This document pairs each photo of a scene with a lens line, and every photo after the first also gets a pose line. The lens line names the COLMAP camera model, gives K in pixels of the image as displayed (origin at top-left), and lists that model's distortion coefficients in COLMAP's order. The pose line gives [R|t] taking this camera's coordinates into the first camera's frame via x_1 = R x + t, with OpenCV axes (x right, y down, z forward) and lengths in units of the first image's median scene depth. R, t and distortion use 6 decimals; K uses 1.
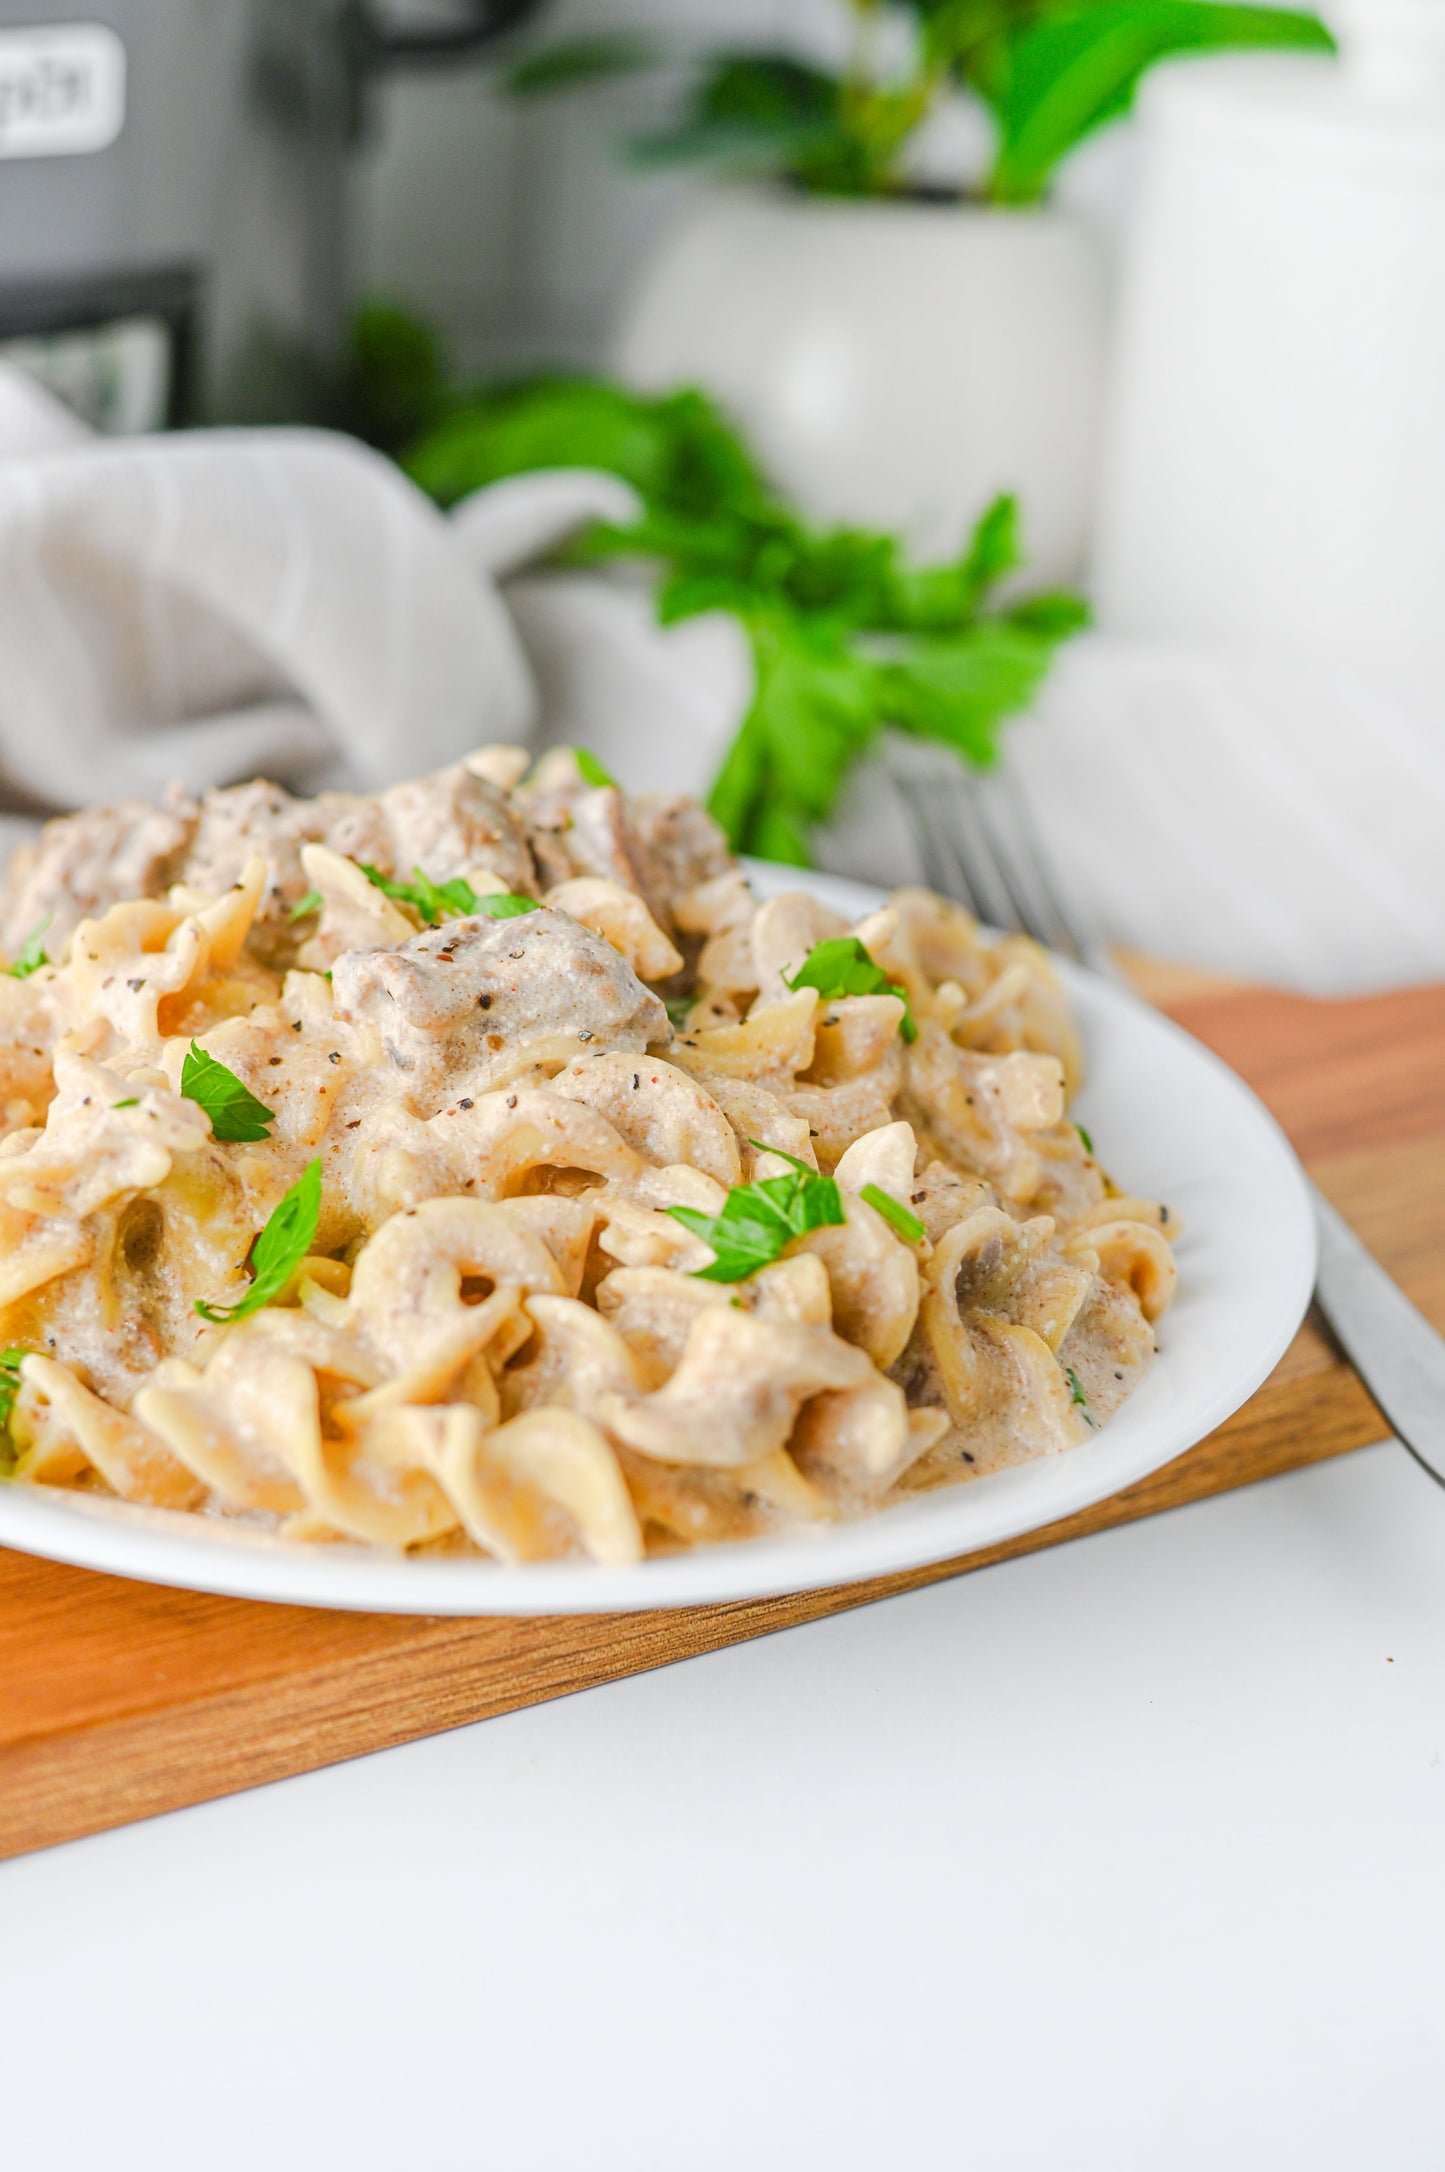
lens RADIAL K [[3467.5, 0, 722.5], [0, 3467.5, 1086.0], [0, 0, 1]] dist [-0.165440, 0.069598]
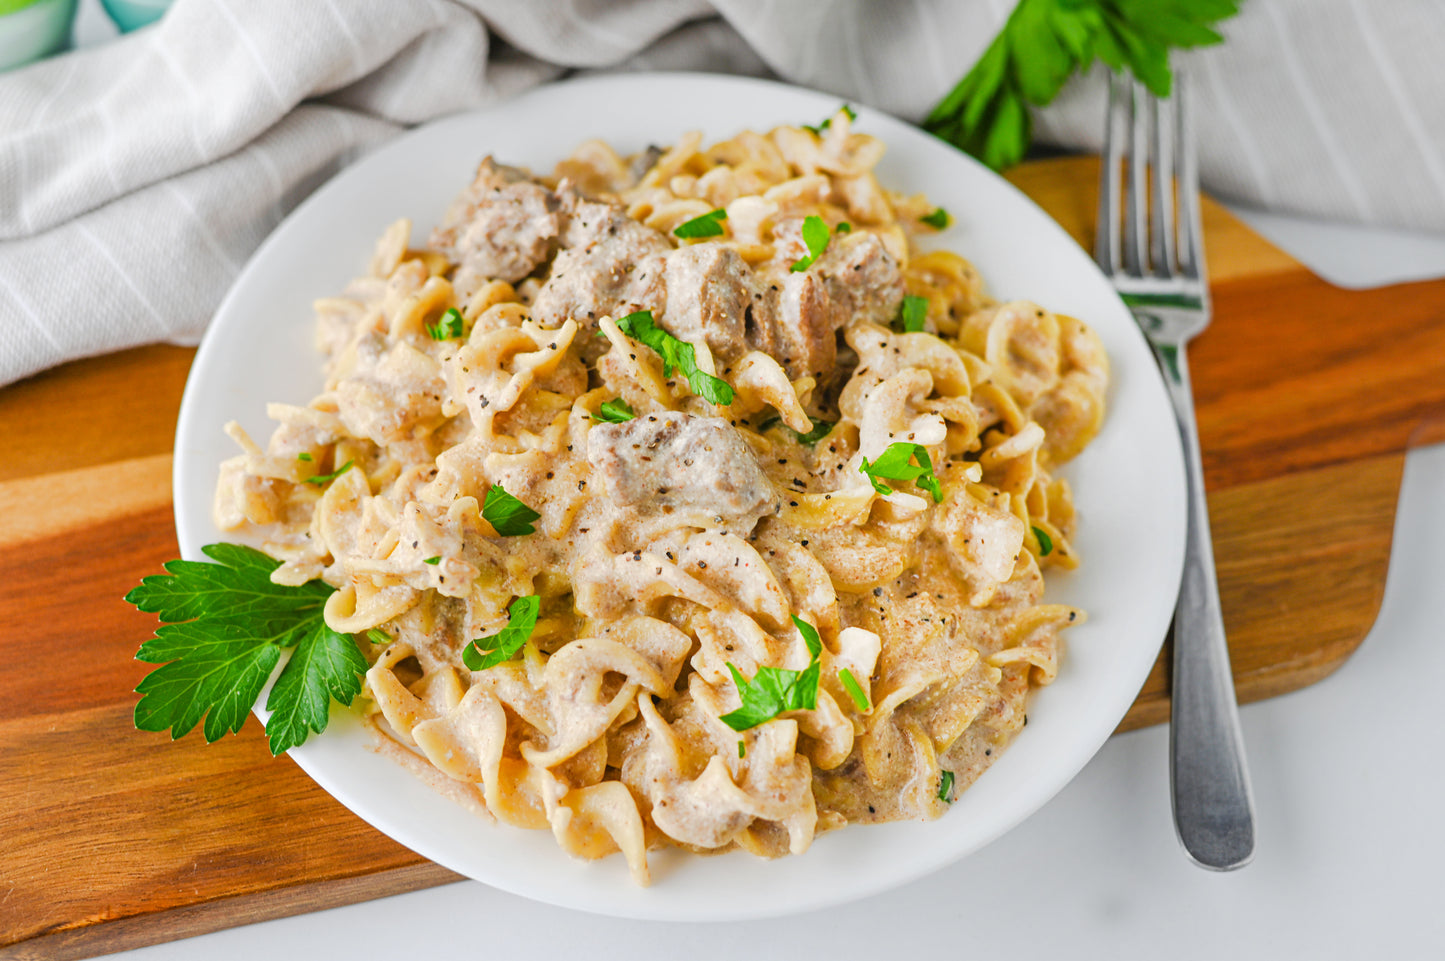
lens RADIAL K [[2260.8, 0, 722.5], [0, 2260.8, 480.5], [0, 0, 1]] dist [-0.147986, 0.032254]
pose [[0.951387, 0.254224, -0.173875, 0.154584], [-0.127304, 0.838634, 0.529610, -0.634723], [0.280457, -0.481729, 0.830229, 0.089888]]
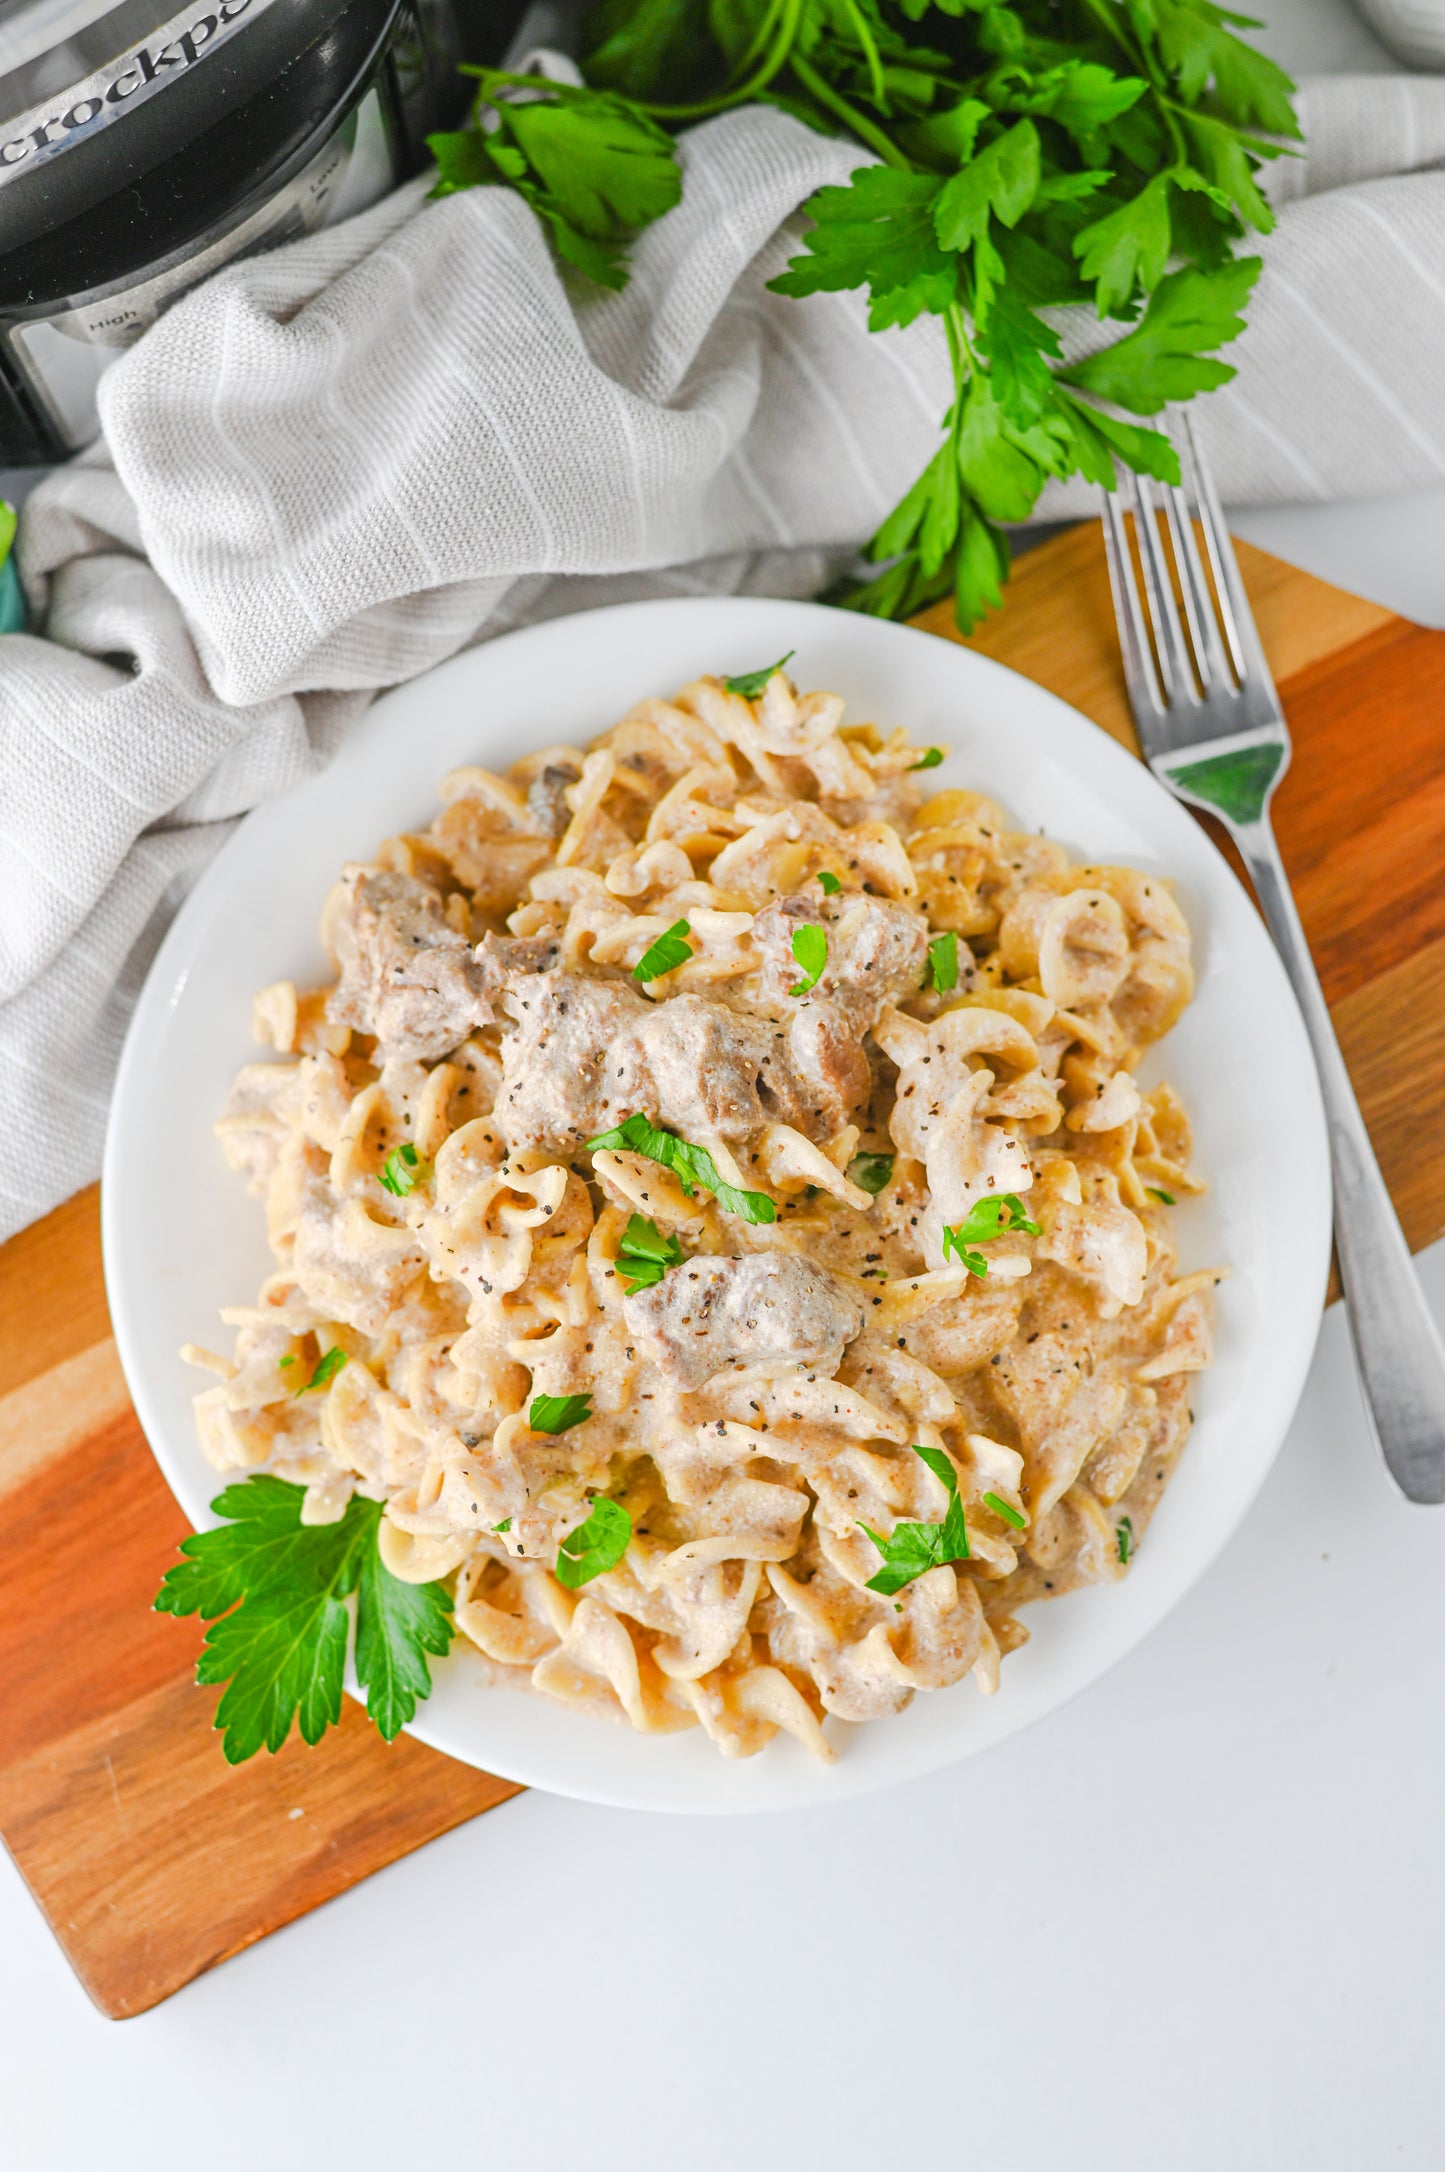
lens RADIAL K [[3350.4, 0, 722.5], [0, 3350.4, 1086.0], [0, 0, 1]] dist [-0.145031, 0.048150]
pose [[0.996003, 0.031838, -0.083457, 0.041713], [0.051336, 0.560574, 0.826512, -1.270507], [0.073098, -0.827492, 0.556699, 0.323652]]
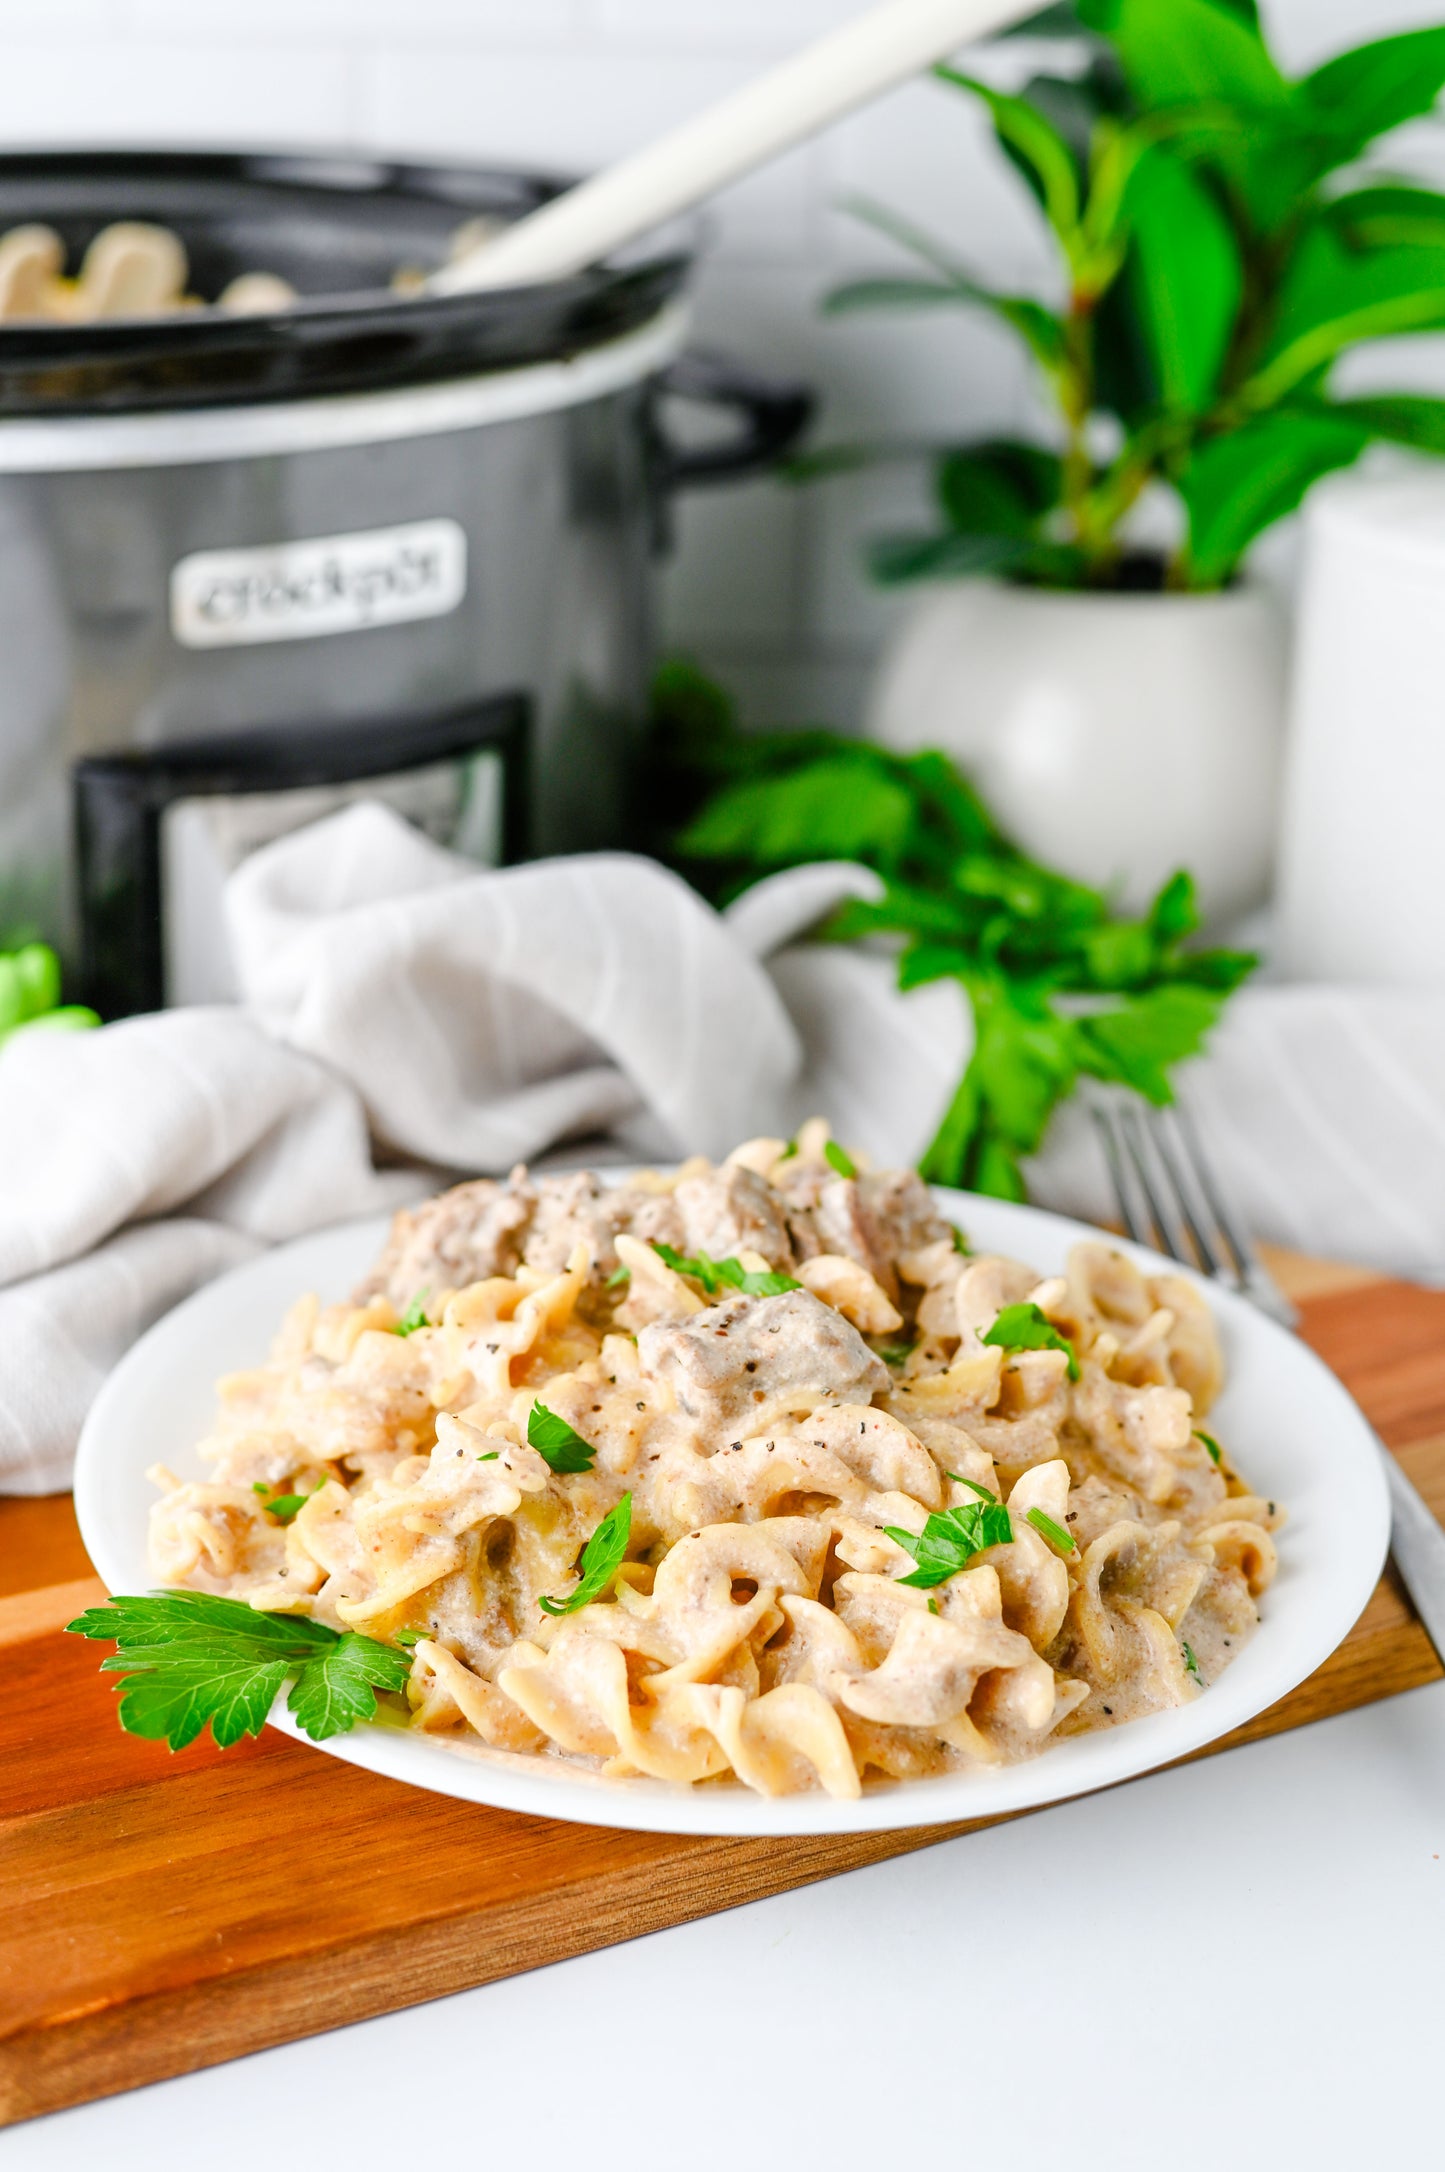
lens RADIAL K [[3398.2, 0, 722.5], [0, 3398.2, 1086.0], [0, 0, 1]] dist [-0.147986, 0.032254]
pose [[0.995724, -0.009396, -0.091901, 0.043908], [0.007657, 0.999785, -0.019255, -0.110760], [0.092062, 0.018469, 0.995582, -0.326685]]
